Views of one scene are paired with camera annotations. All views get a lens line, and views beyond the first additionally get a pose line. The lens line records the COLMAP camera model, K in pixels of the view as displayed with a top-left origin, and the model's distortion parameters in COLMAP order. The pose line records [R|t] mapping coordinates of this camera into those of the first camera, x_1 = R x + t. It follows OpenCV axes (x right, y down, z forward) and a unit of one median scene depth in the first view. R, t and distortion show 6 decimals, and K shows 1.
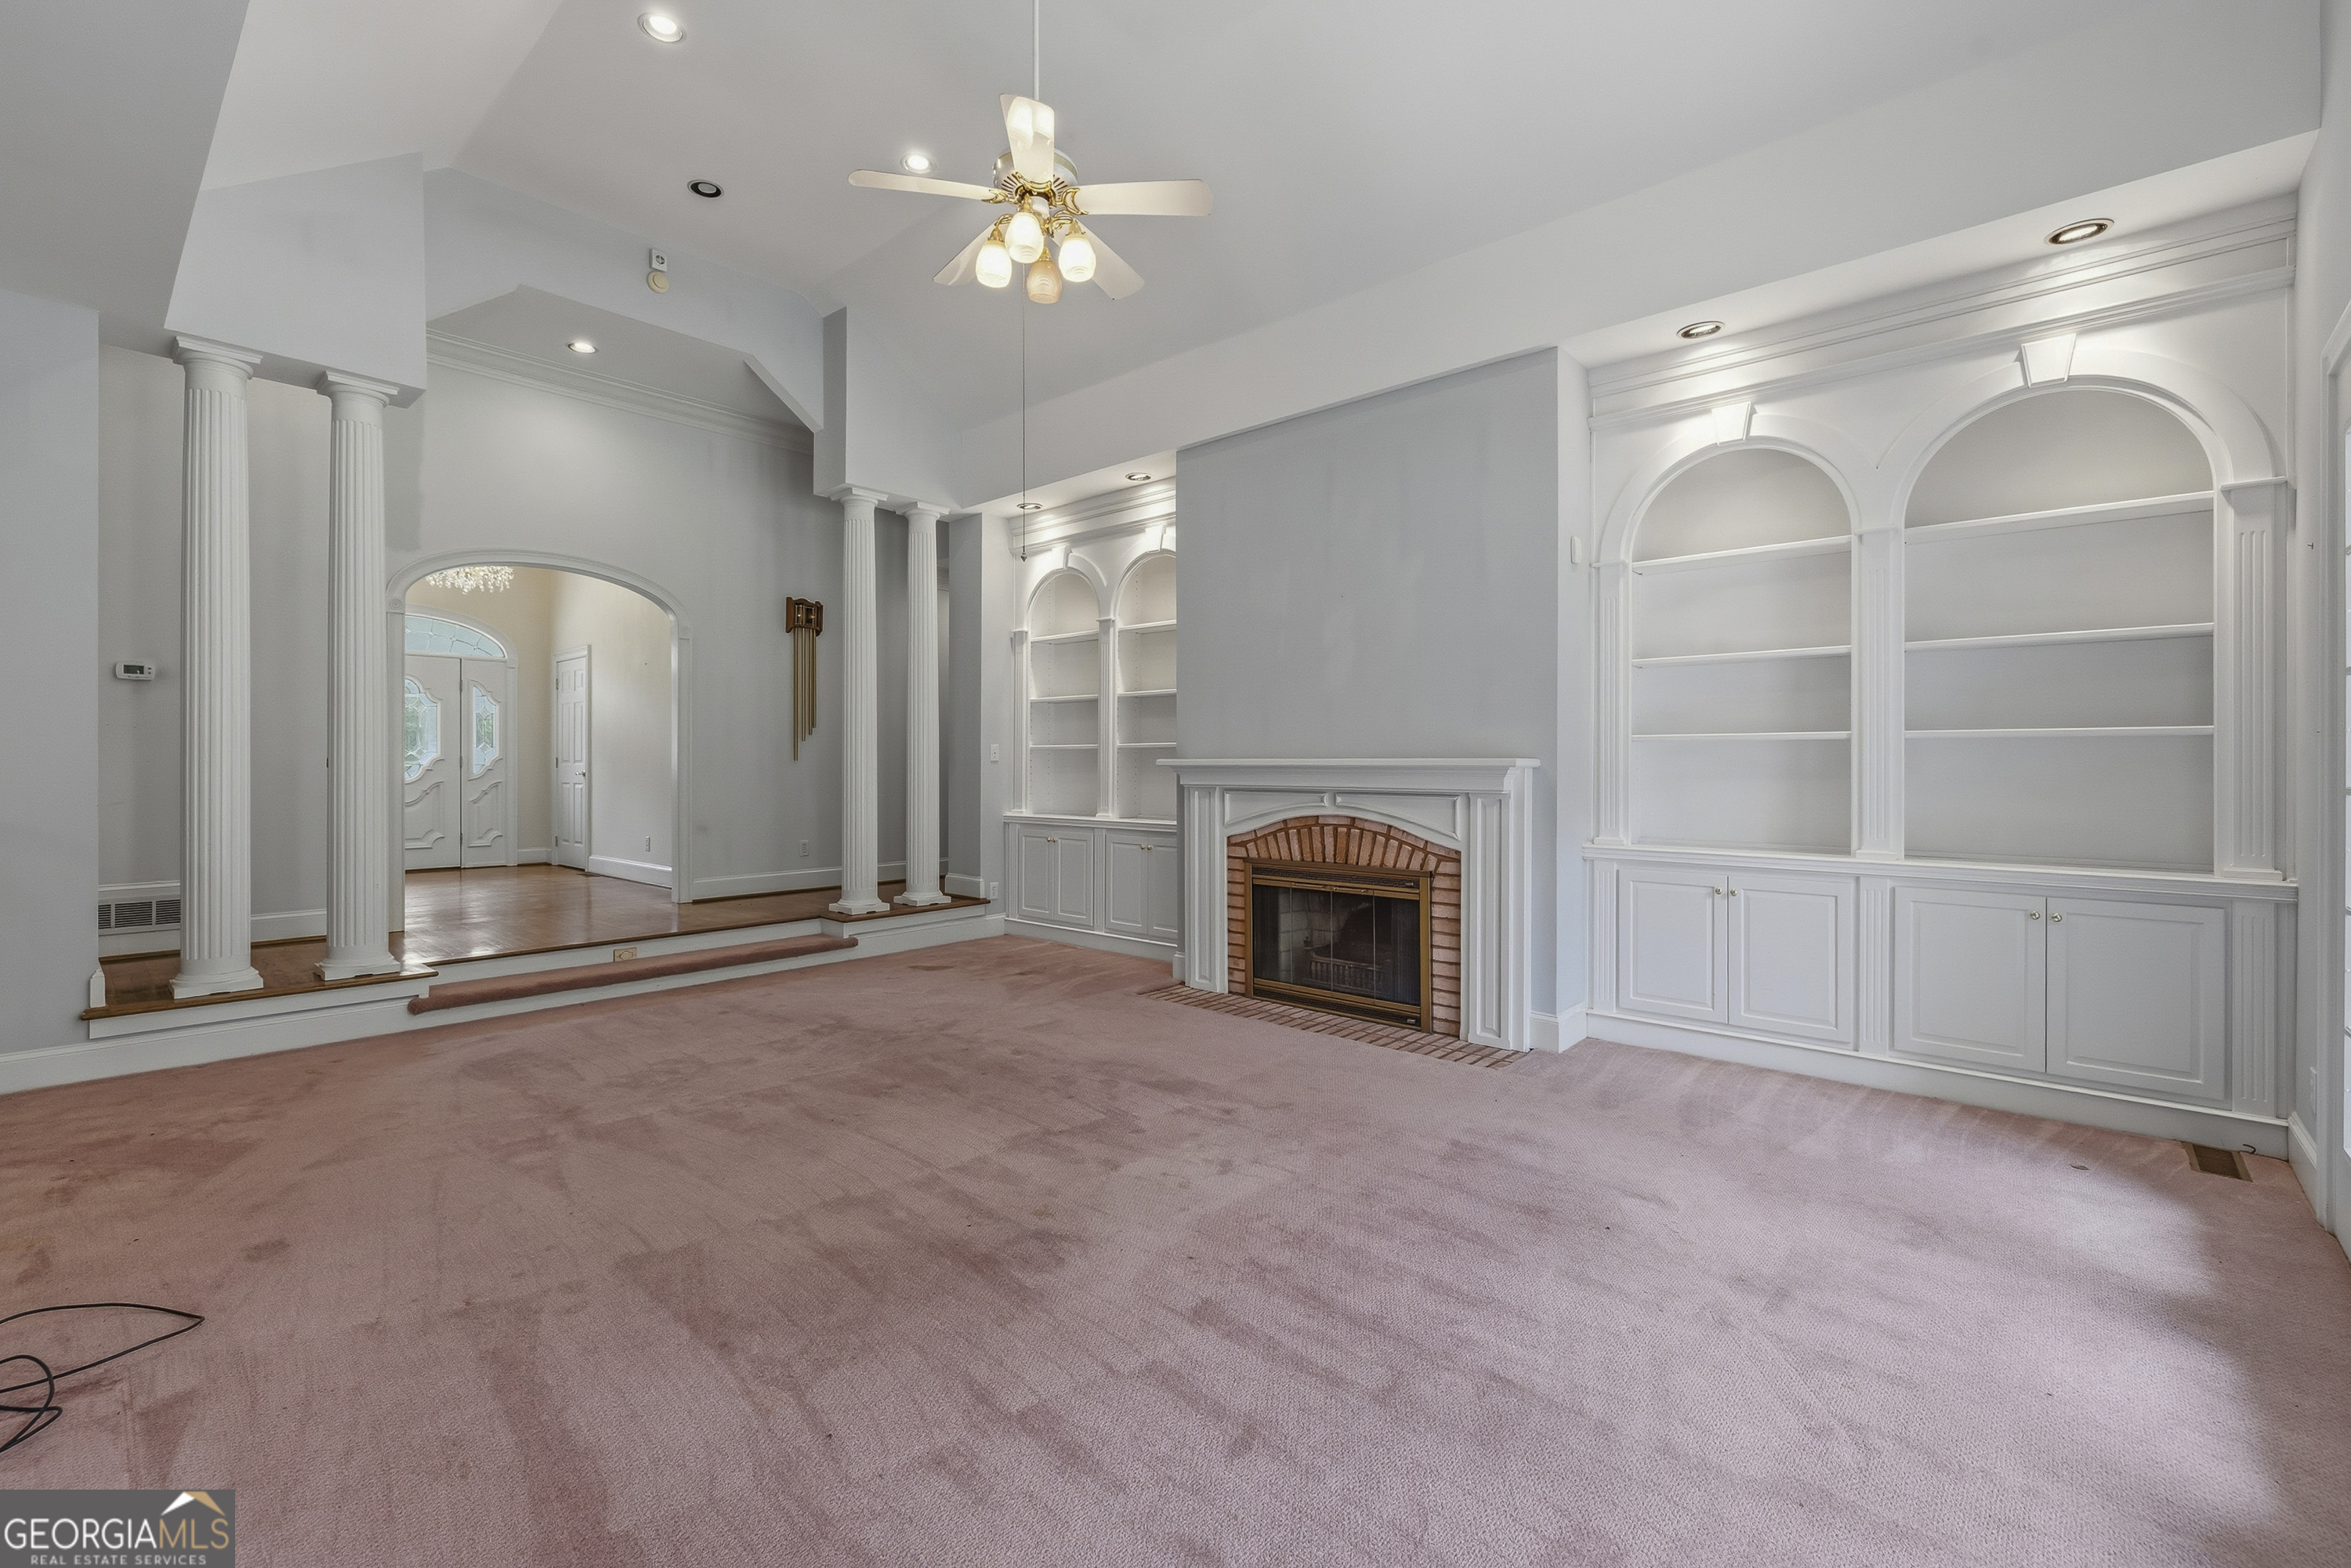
lens RADIAL K [[1008.6, 0, 1173.8], [0, 1008.6, 769.9], [0, 0, 1]] dist [-0.000196, 0.000186]
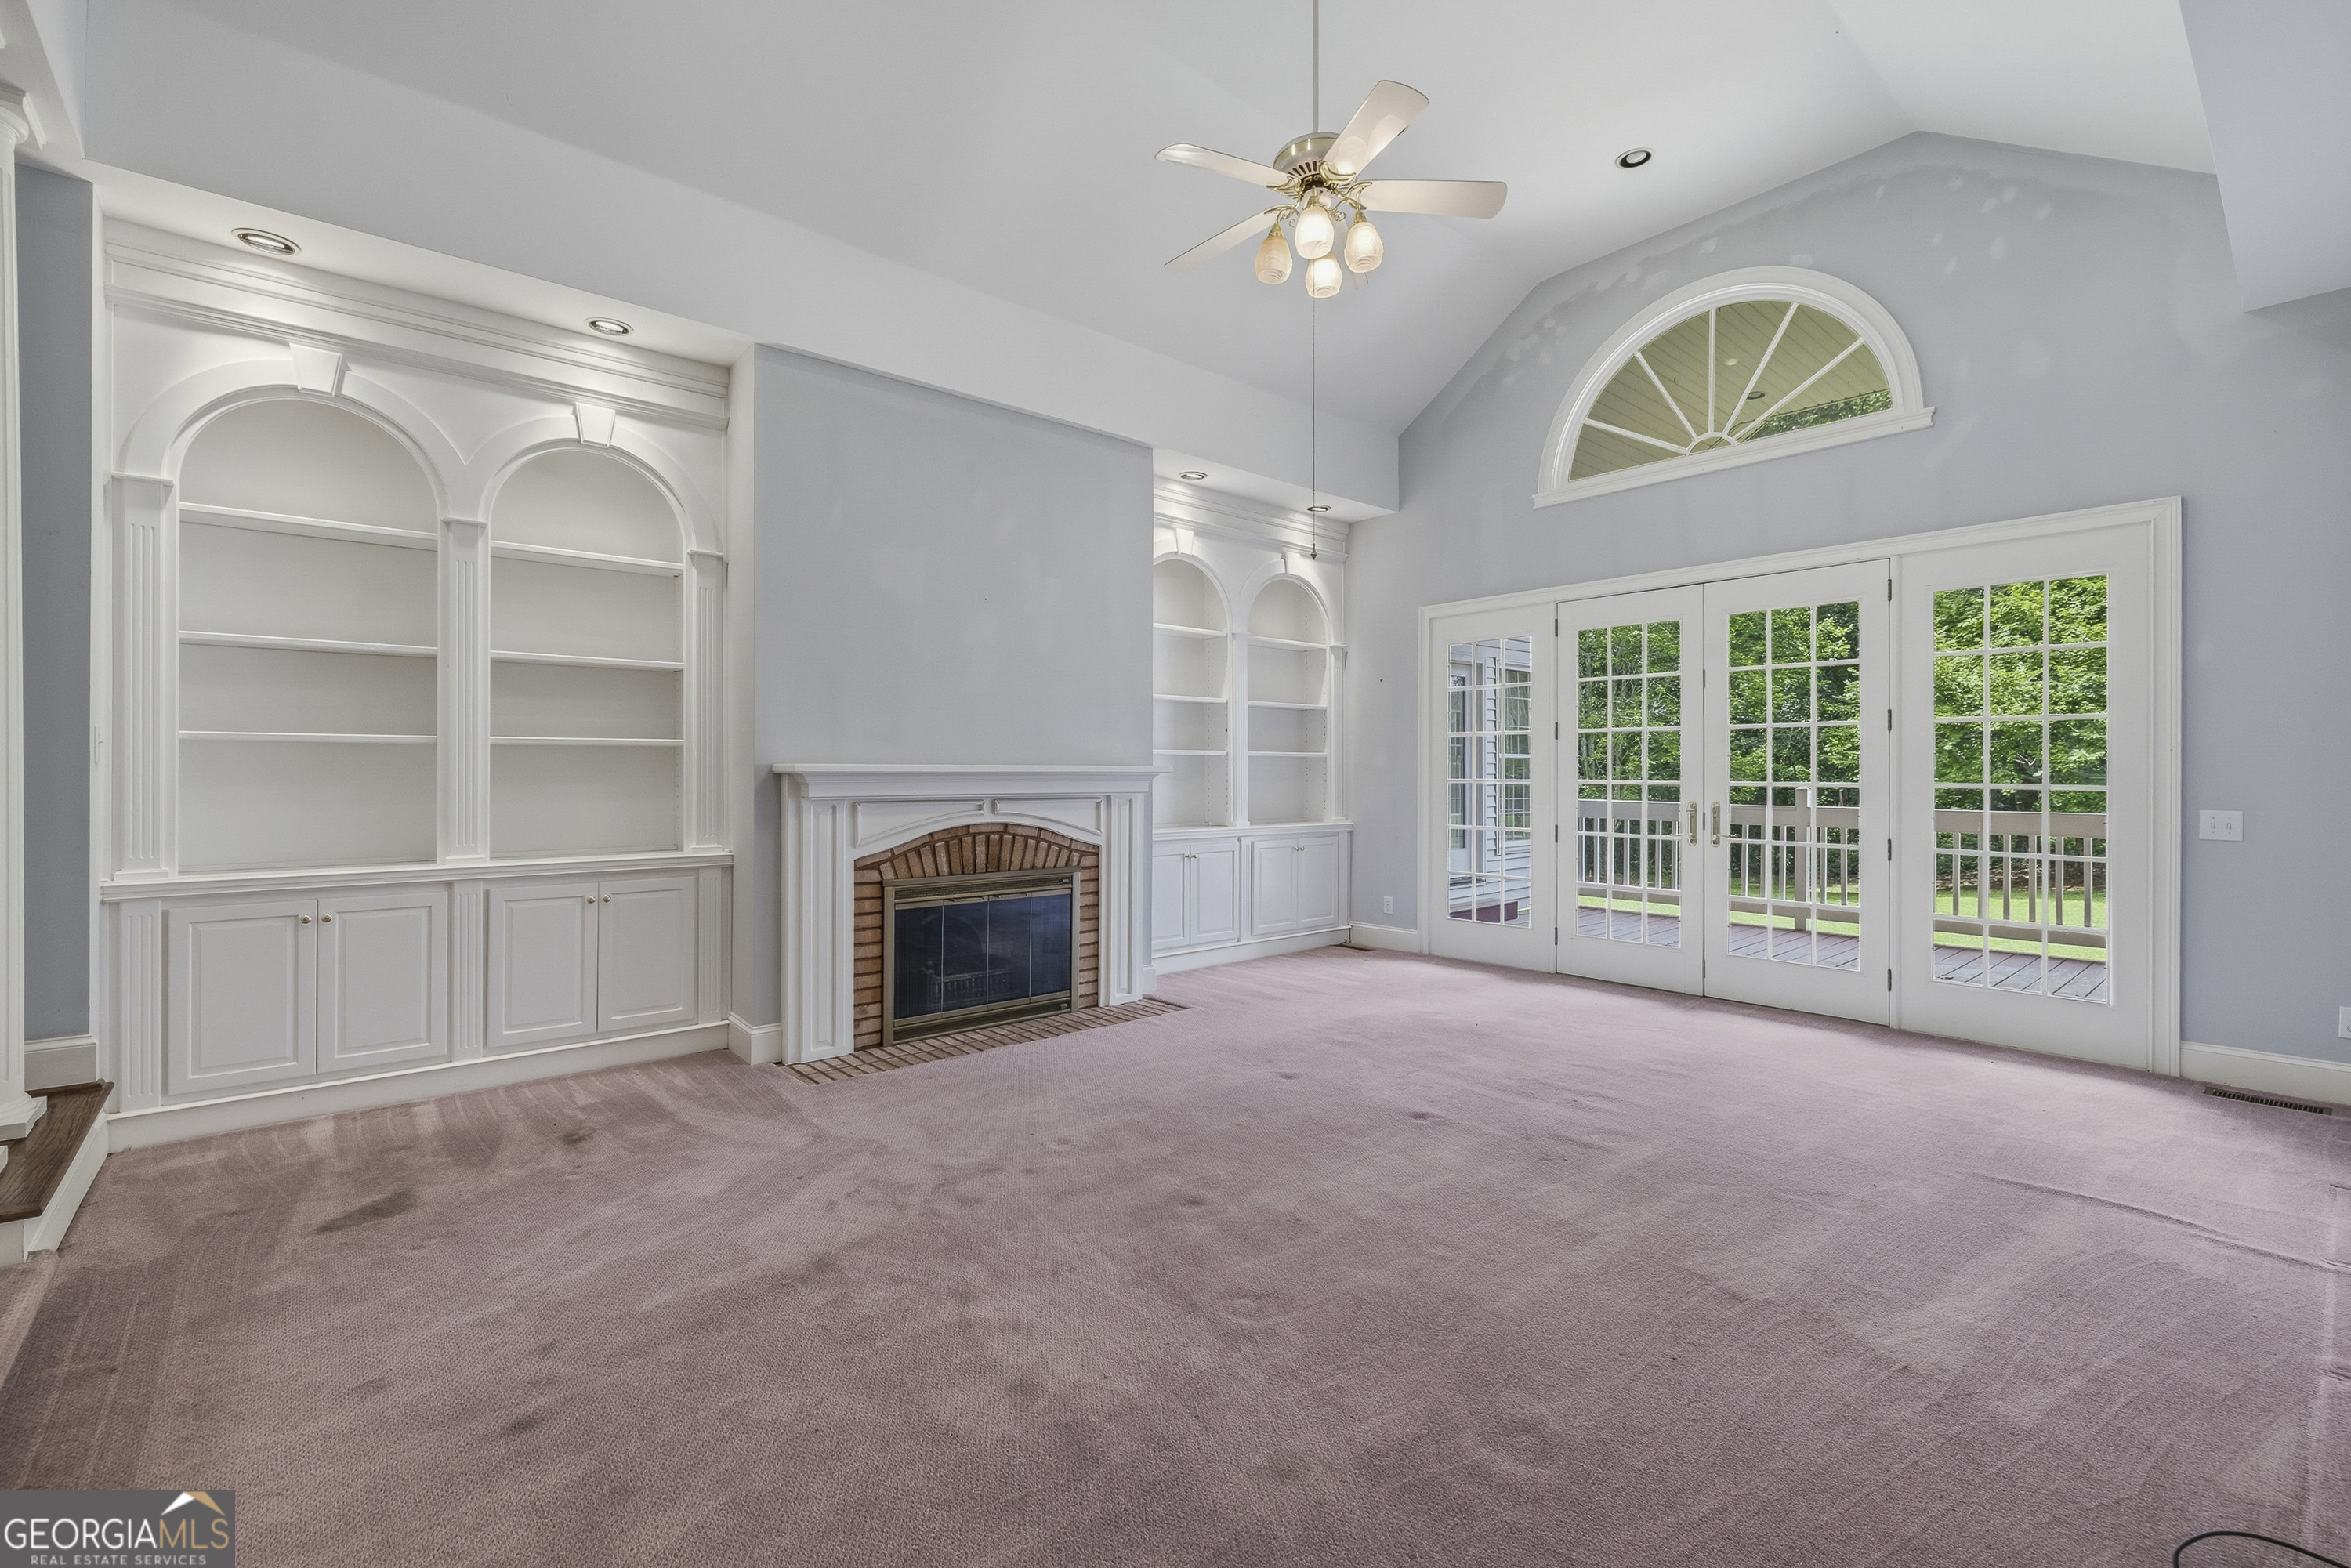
lens RADIAL K [[1008.6, 0, 1163.9], [0, 1008.6, 771.3], [0, 0, 1]] dist [-0.000196, 0.000186]
pose [[0.140621, -0.001699, 0.990062, -0.744729], [0.004752, 0.999988, 0.001041, -0.004912], [-0.990052, 0.004559, 0.140627, 0.661563]]
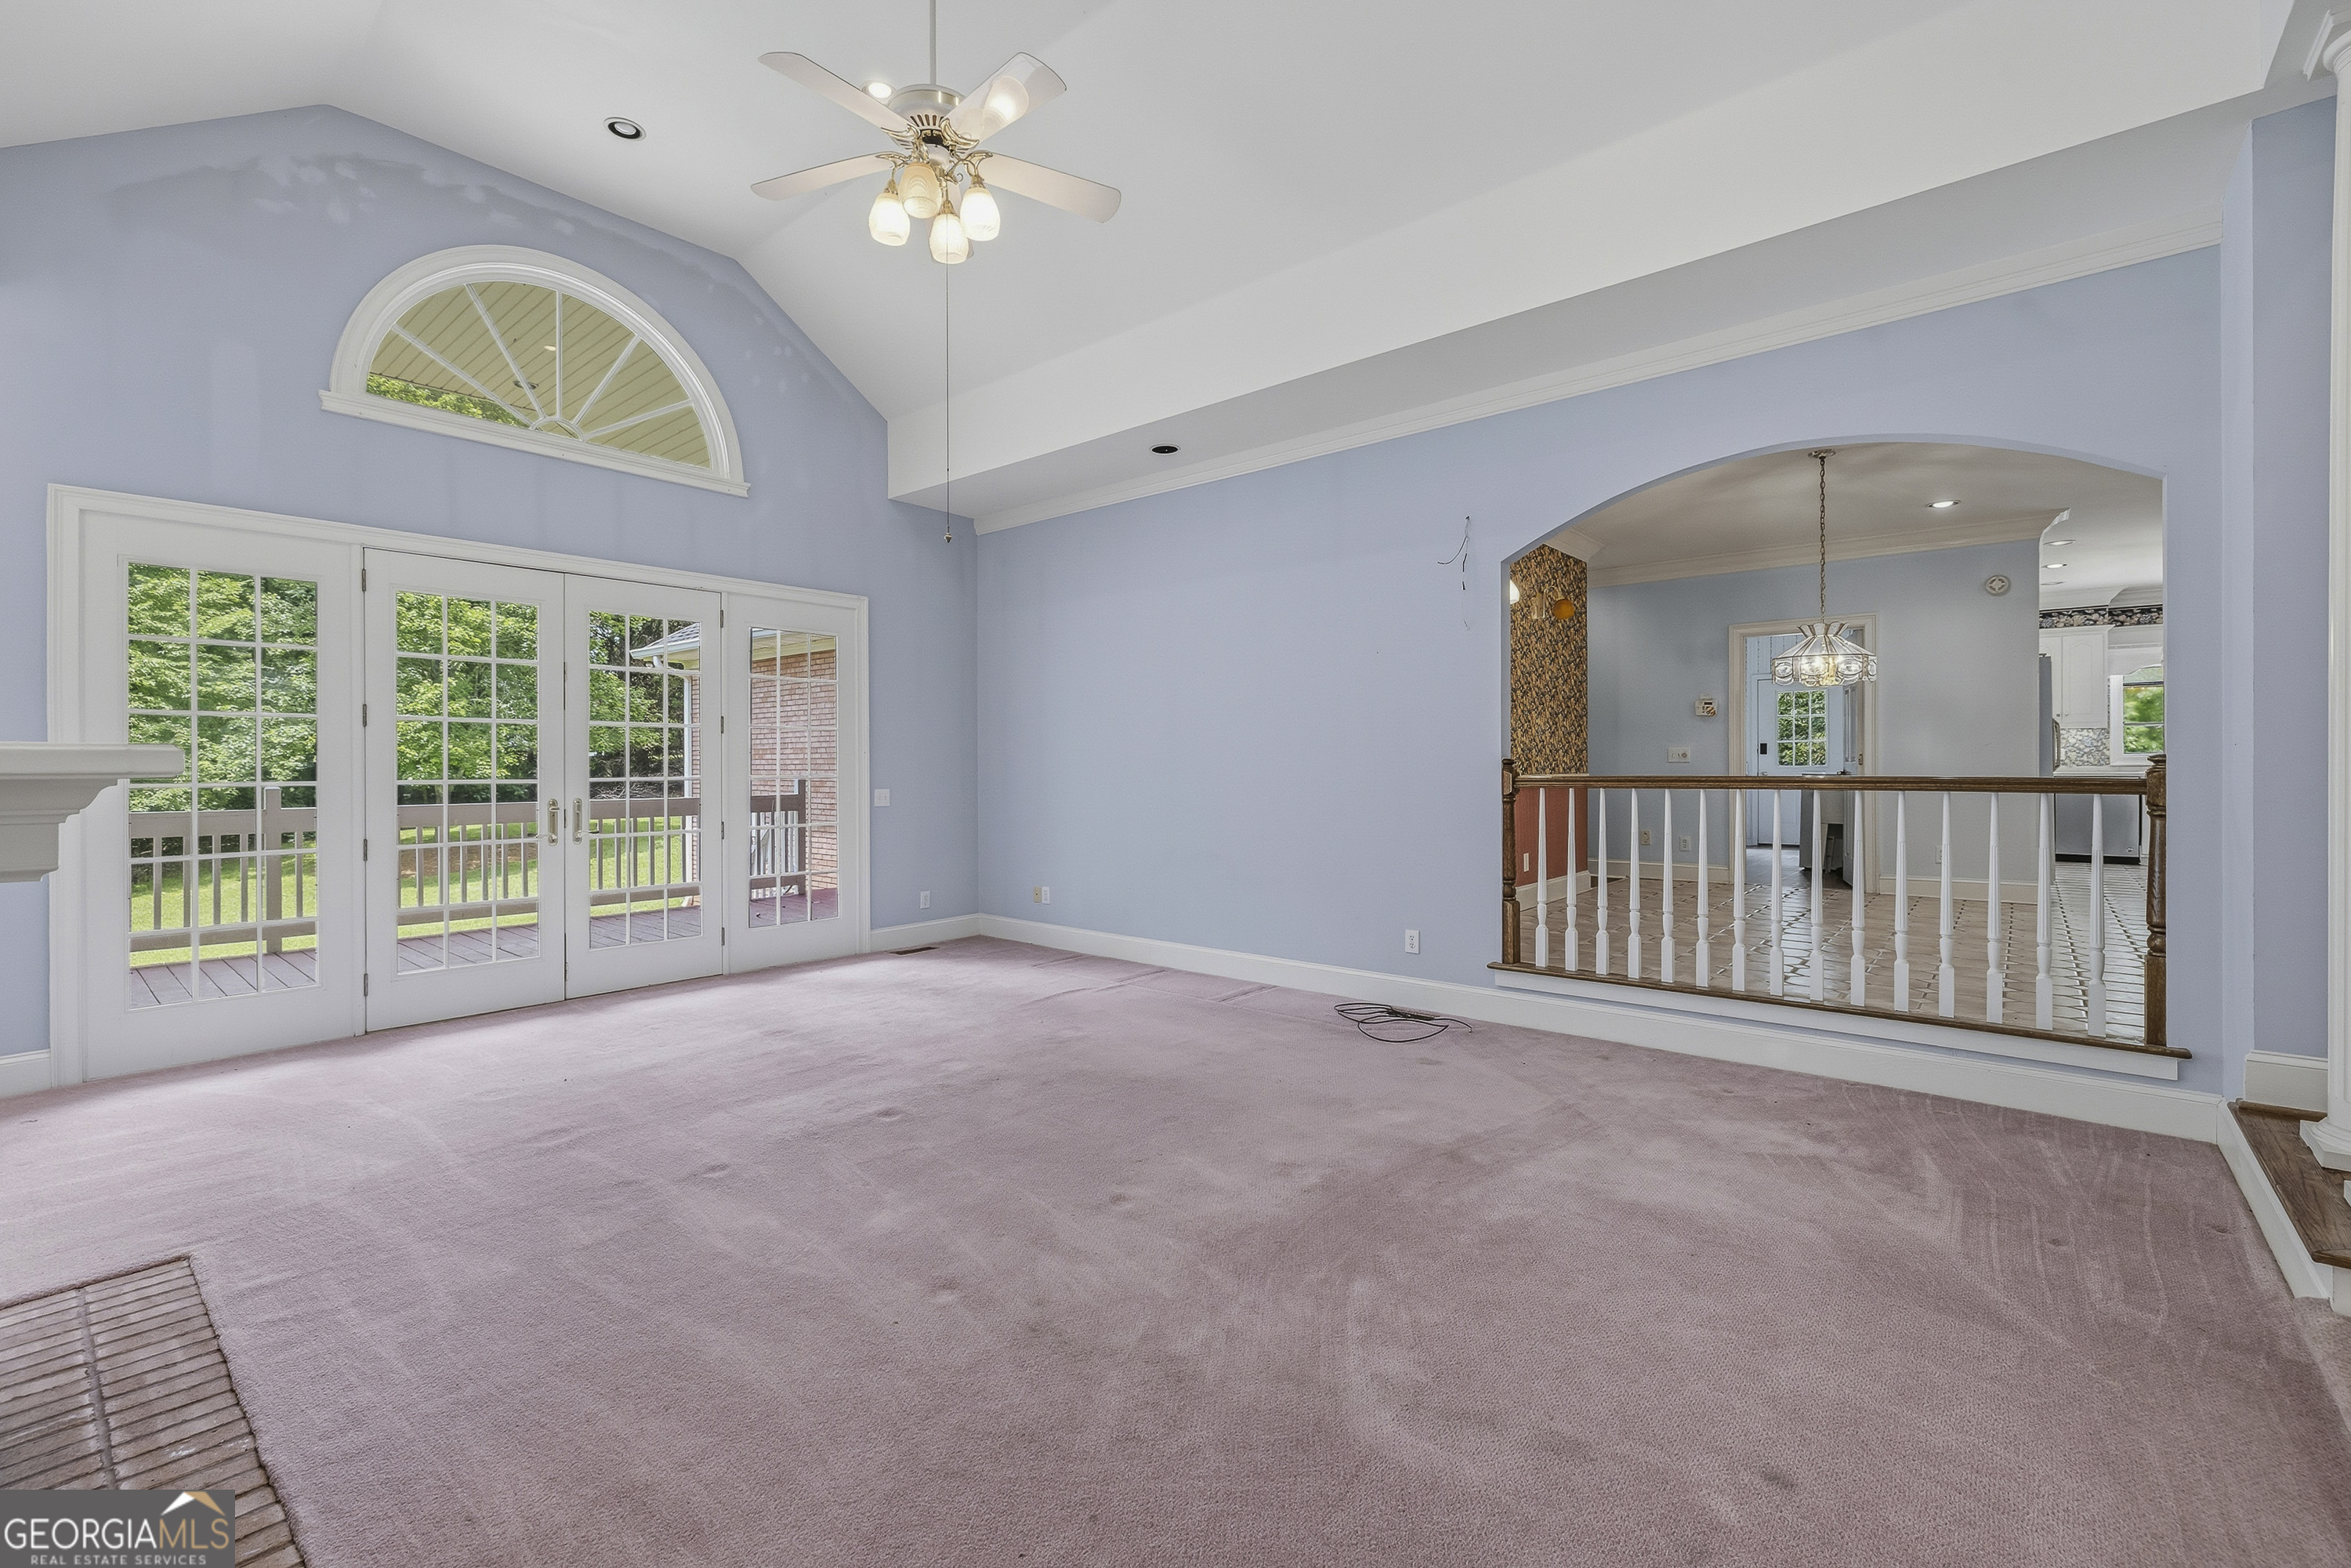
lens RADIAL K [[998.2, 0, 1160.1], [0, 998.2, 771.5], [0, 0, 1]] dist [-0.003774, -0.000416]
pose [[-0.999952, 0.002561, -0.009439, -0.221137], [0.002441, 0.999916, 0.012715, -0.008613], [0.009470, 0.012692, -0.999875, 1.258497]]
